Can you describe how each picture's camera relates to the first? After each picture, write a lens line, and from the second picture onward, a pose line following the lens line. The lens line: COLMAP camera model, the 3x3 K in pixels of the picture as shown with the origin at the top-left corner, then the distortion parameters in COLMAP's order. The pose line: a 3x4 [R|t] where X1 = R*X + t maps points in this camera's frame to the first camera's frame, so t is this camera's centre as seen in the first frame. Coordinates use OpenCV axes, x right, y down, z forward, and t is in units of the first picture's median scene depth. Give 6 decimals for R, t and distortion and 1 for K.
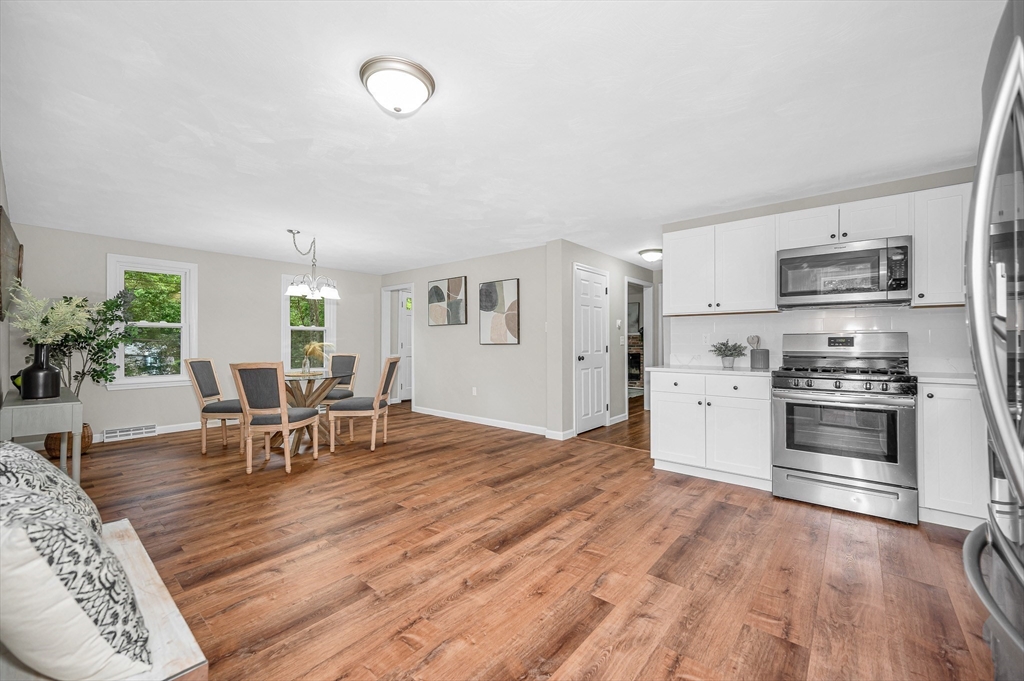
lens RADIAL K [[413.3, 0, 509.7], [0, 413.3, 332.9], [0, 0, 1]] dist [-0.002761, -0.000140]
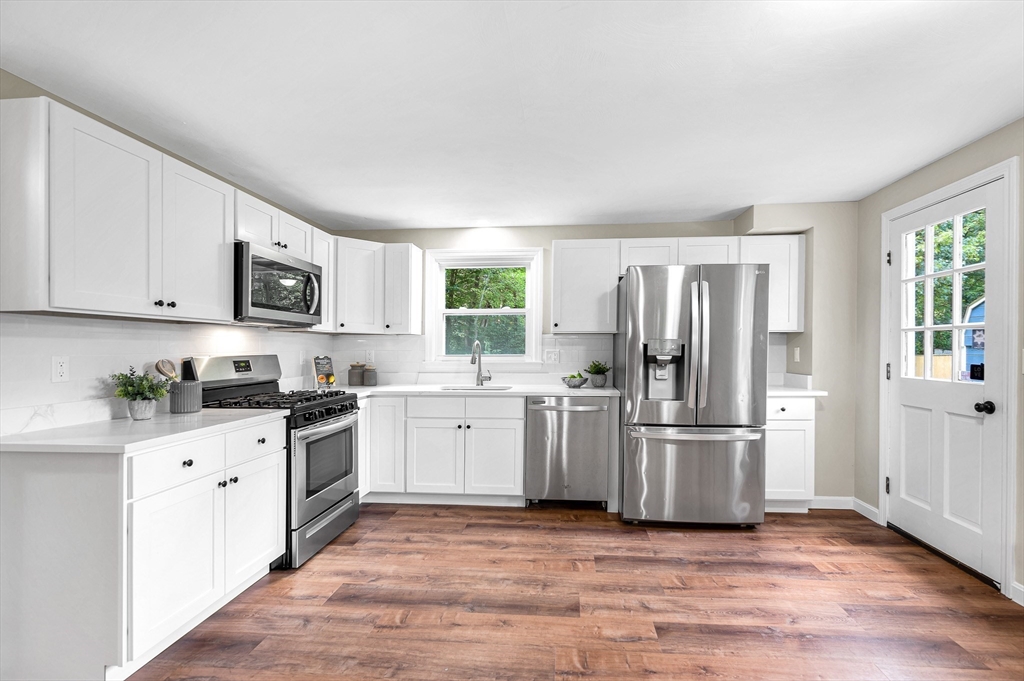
lens RADIAL K [[467.2, 0, 538.2], [0, 467.2, 354.9], [0, 0, 1]] dist [-0.001108, -0.000001]
pose [[-0.585387, -0.006542, 0.810727, -0.220955], [-0.009603, 0.999953, 0.001135, 0.000011], [-0.810697, -0.007121, -0.585423, 0.825845]]
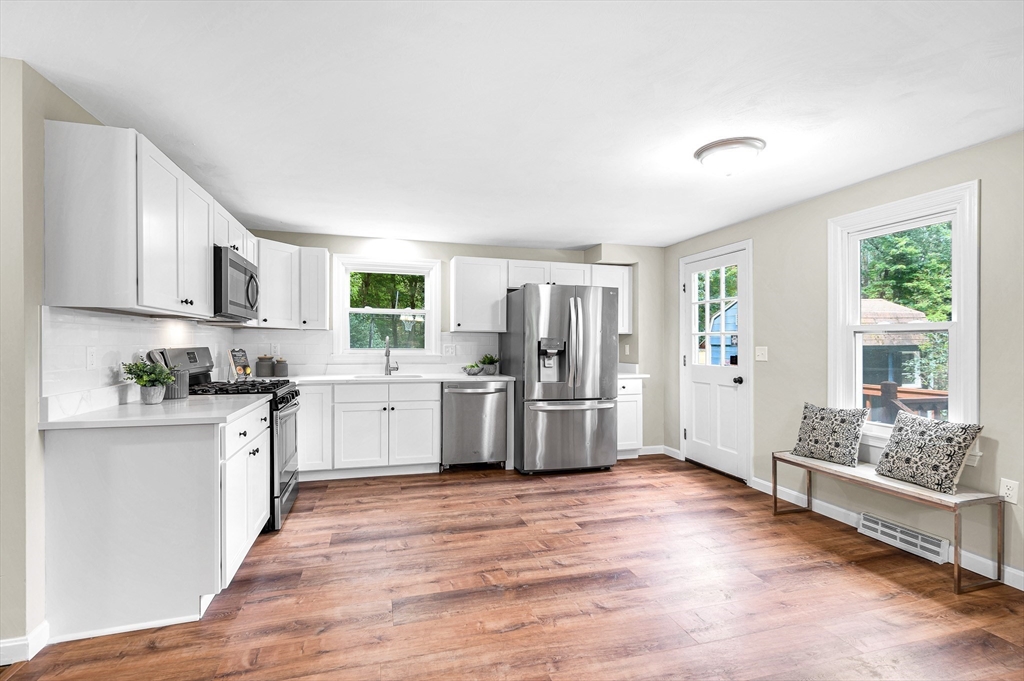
lens RADIAL K [[467.2, 0, 498.7], [0, 467.2, 341.6], [0, 0, 1]] dist [-0.001108, -0.000001]
pose [[-0.821667, 0.000950, 0.569967, -0.225518], [-0.014589, 0.999636, -0.022698, 0.007146], [-0.569781, -0.026965, -0.821354, 1.140580]]
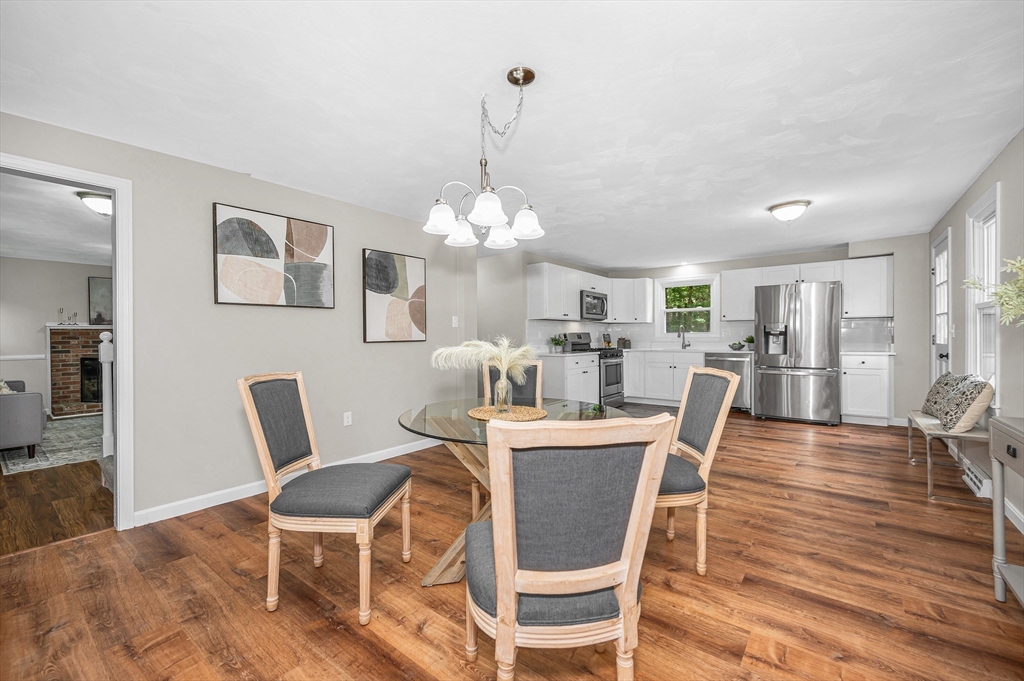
lens RADIAL K [[413.3, 0, 520.3], [0, 413.3, 338.2], [0, 0, 1]] dist [-0.002761, -0.000140]
pose [[-0.041163, -0.006532, 0.999131, -0.999295], [-0.008828, 0.999942, 0.006174, 0.020616], [-0.999113, -0.008566, -0.041218, 1.079911]]
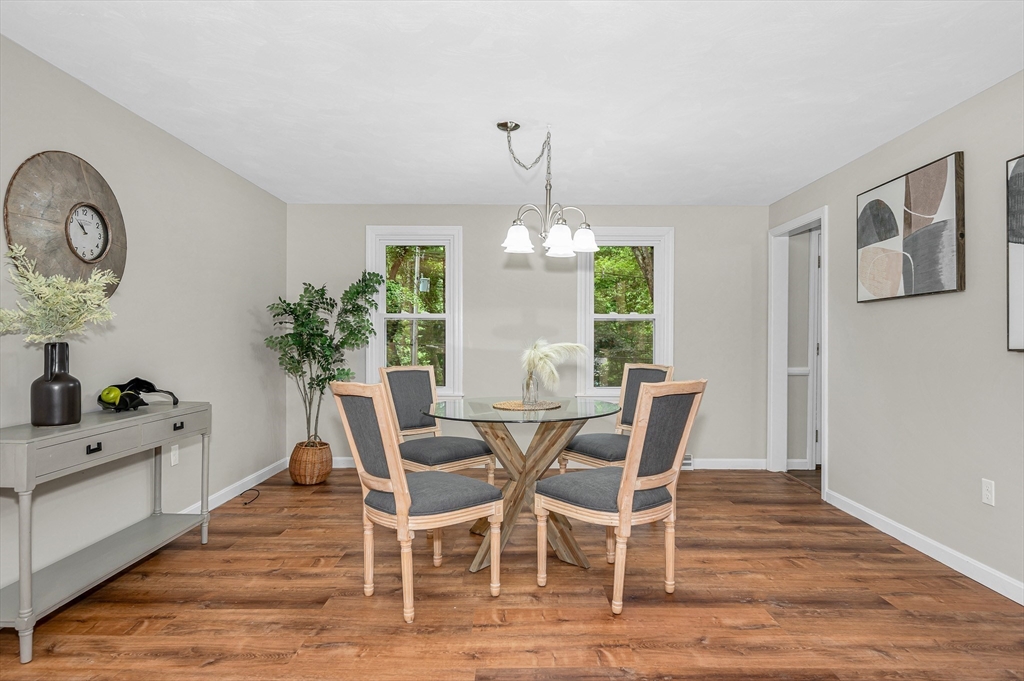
lens RADIAL K [[567.8, 0, 538.2], [0, 567.8, 341.0], [0, 0, 1]] dist [-0.031372, 0.001615]
pose [[0.671837, 0.008739, -0.740647, 0.007007], [0.009382, 0.999750, 0.020306, 0.011421], [0.740639, -0.020592, 0.671587, 0.595780]]
